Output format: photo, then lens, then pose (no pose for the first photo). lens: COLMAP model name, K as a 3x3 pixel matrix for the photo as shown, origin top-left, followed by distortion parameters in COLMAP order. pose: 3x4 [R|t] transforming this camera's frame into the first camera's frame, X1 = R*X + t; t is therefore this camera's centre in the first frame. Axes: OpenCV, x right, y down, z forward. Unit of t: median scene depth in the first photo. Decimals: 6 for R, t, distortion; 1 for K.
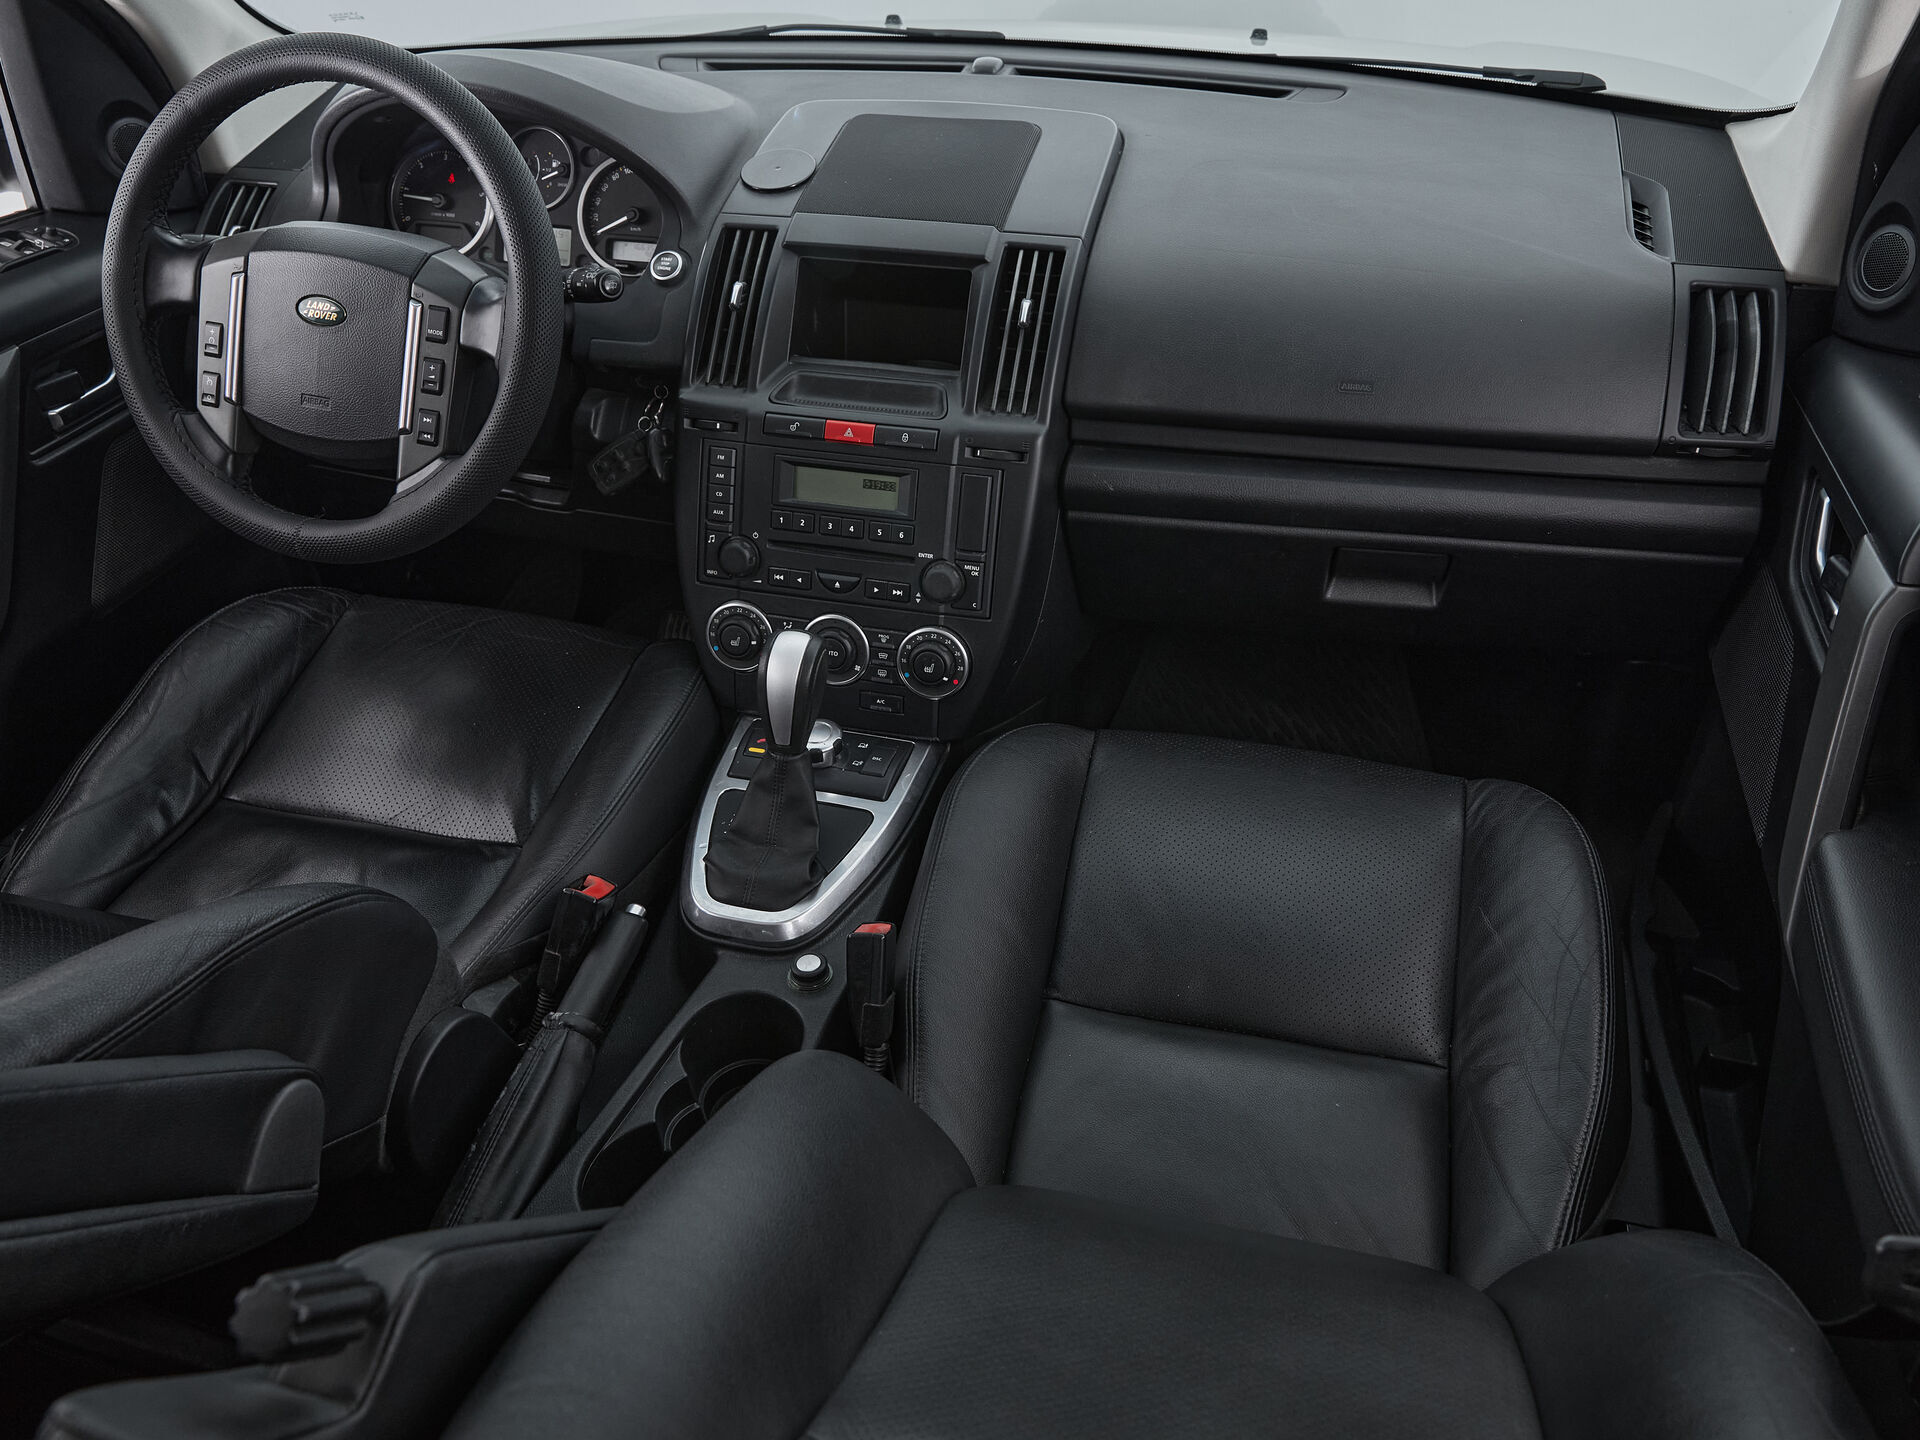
lens RADIAL K [[1462.1, 0, 961.9], [0, 1462.1, 707.1], [0, 0, 1]] dist [-0.002000, 0.000193]
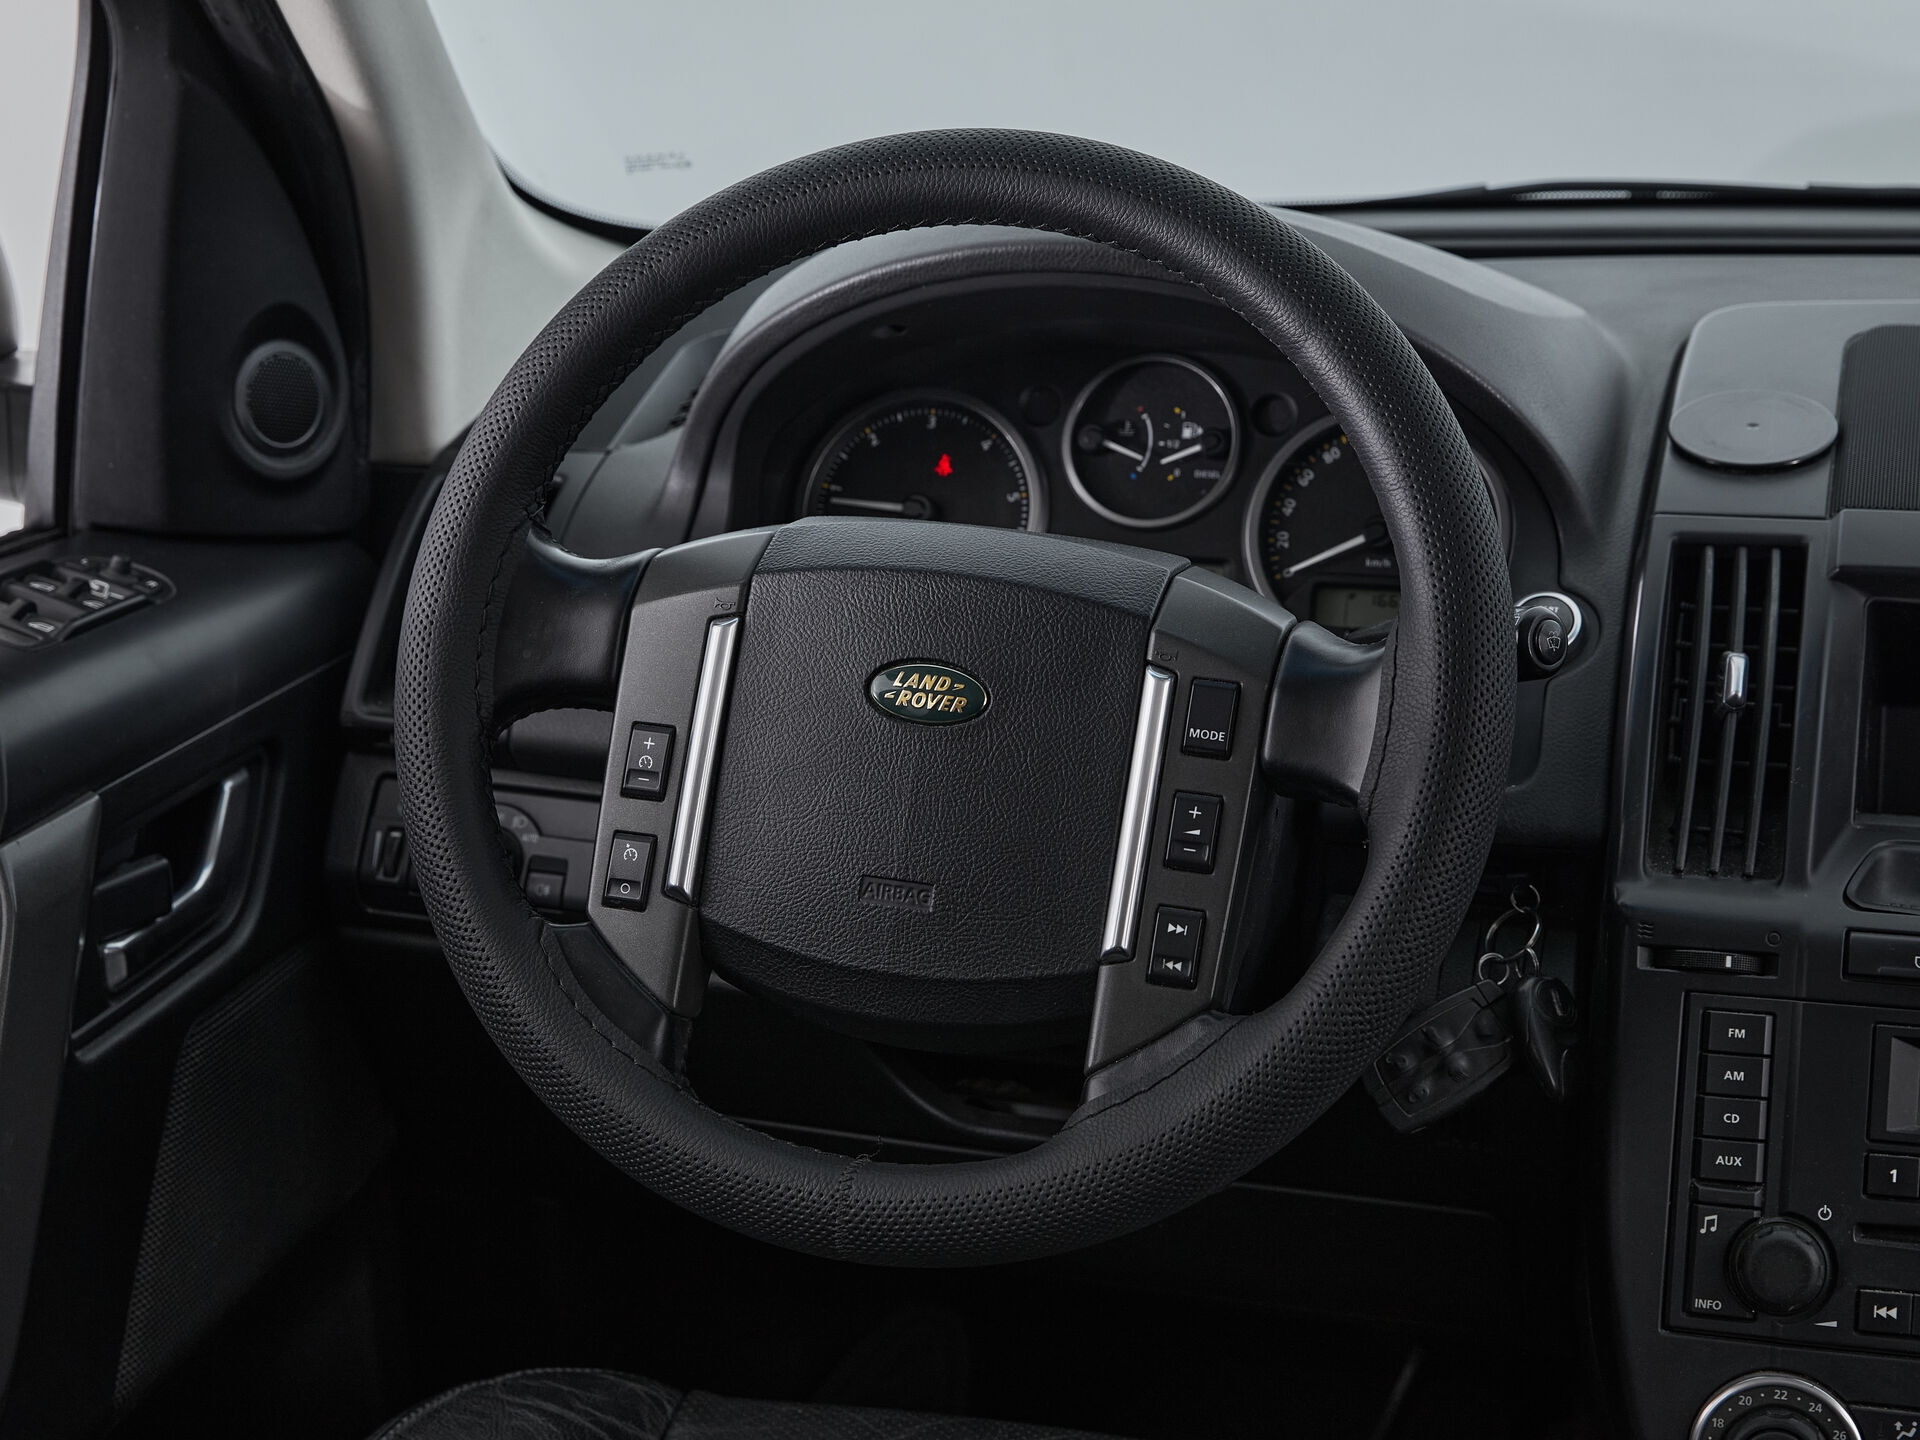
lens RADIAL K [[3404.4, 0, 969.1], [0, 3404.4, 718.7], [0, 0, 1]] dist [-0.051371, 0.000000]
pose [[0.999879, -0.001899, -0.015428, -0.374099], [-0.003119, 0.947814, -0.318810, 0.060610], [0.015228, 0.318820, 0.947693, 0.019208]]
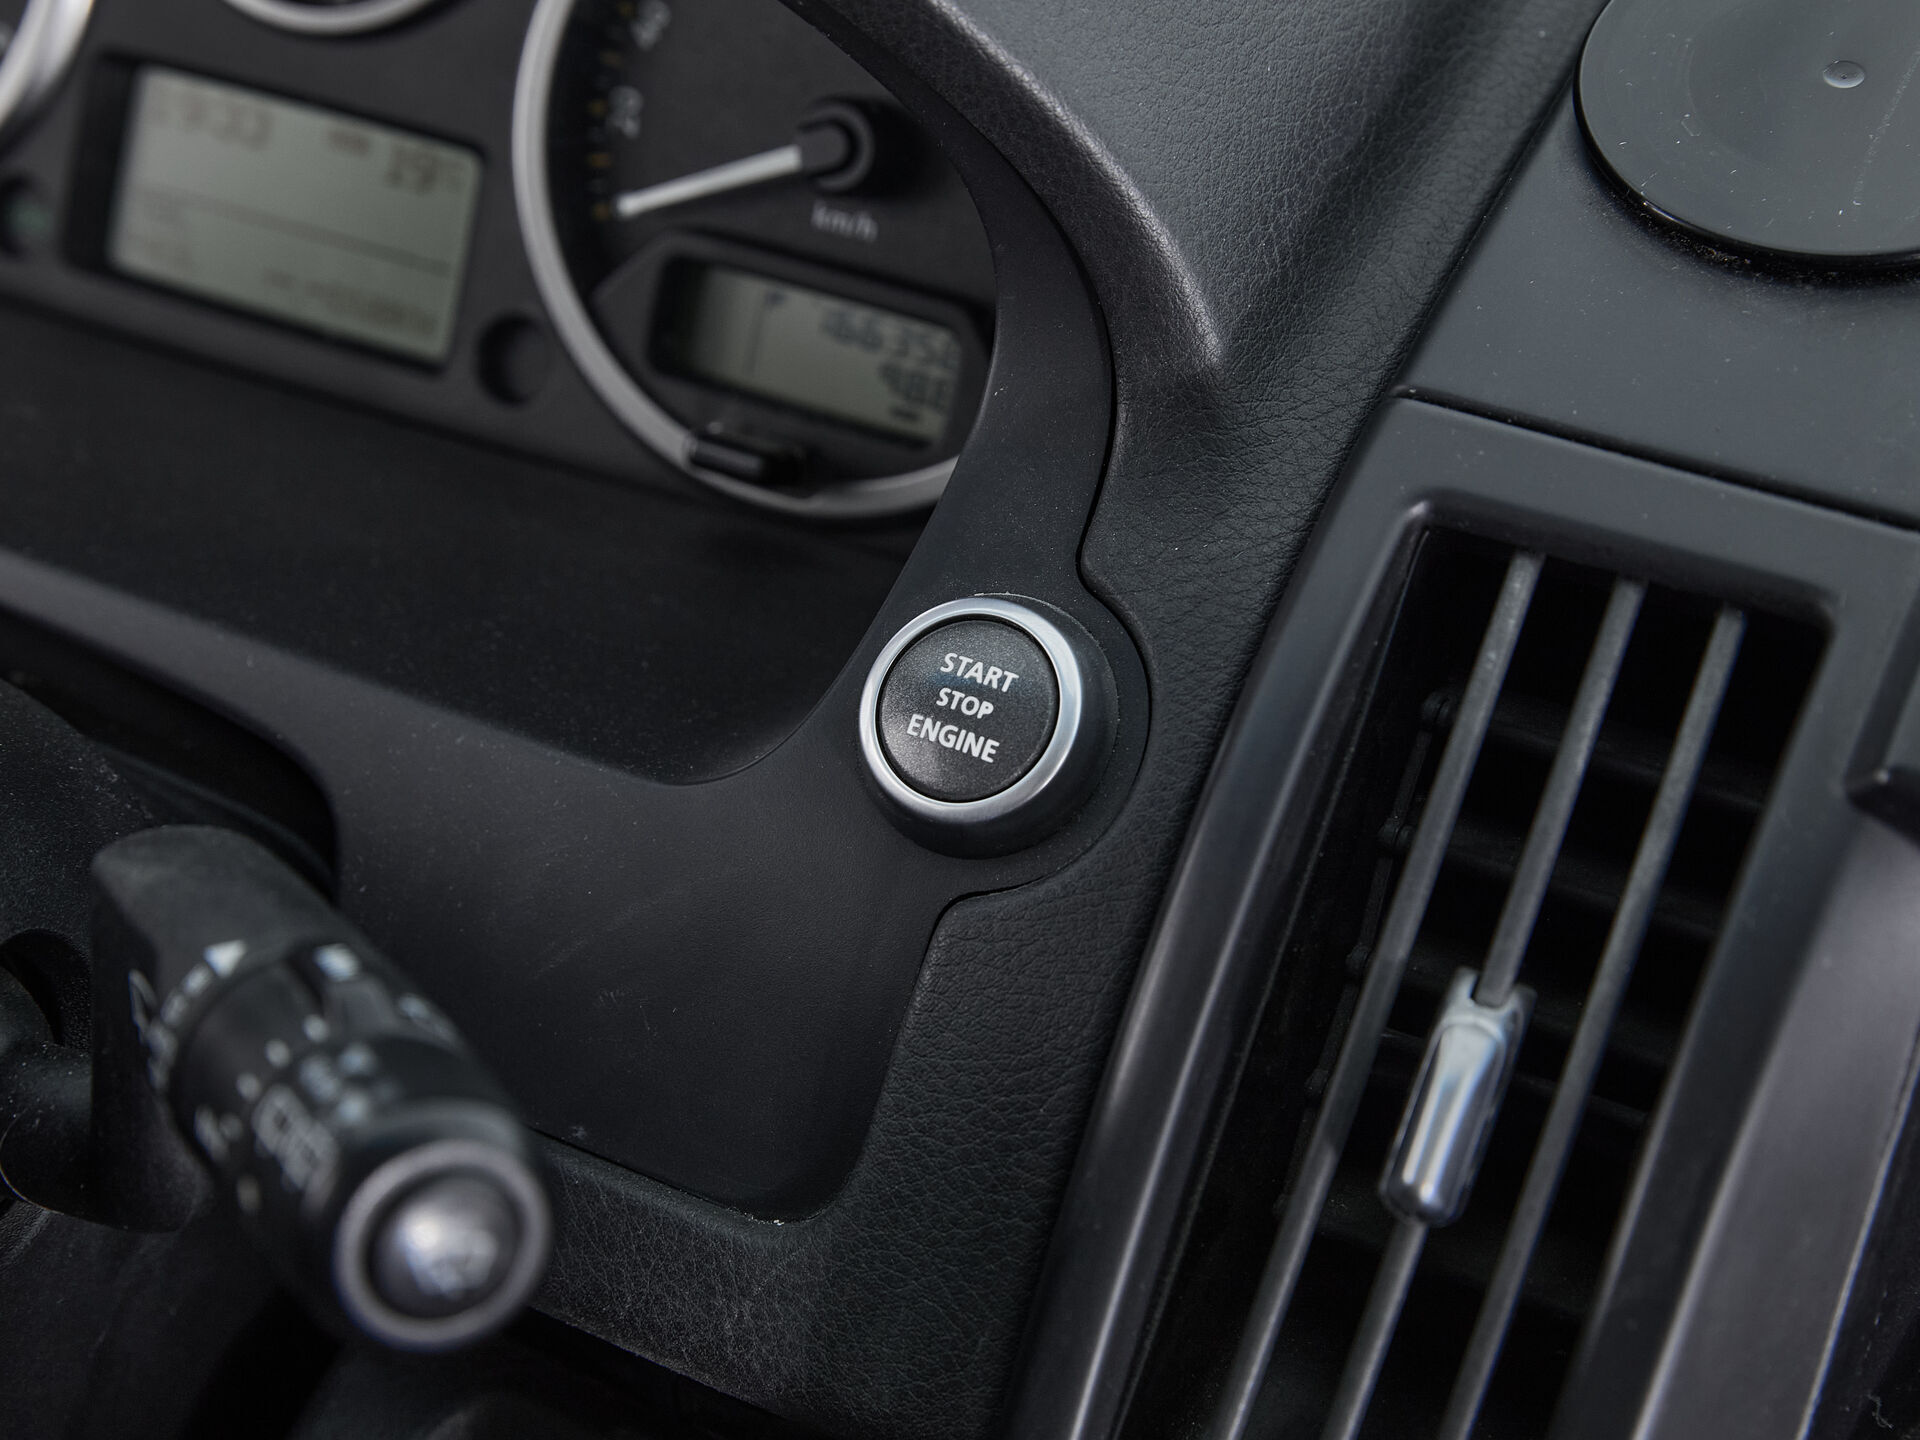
lens RADIAL K [[3653.9, 0, 959.2], [0, 3653.9, 717.7], [0, 0, 1]] dist [-0.020751, 0.000000]
pose [[0.973155, 0.152836, -0.172079, -0.146834], [-0.149916, 0.988246, 0.029912, -0.321164], [0.174628, -0.003312, 0.984629, 0.668710]]
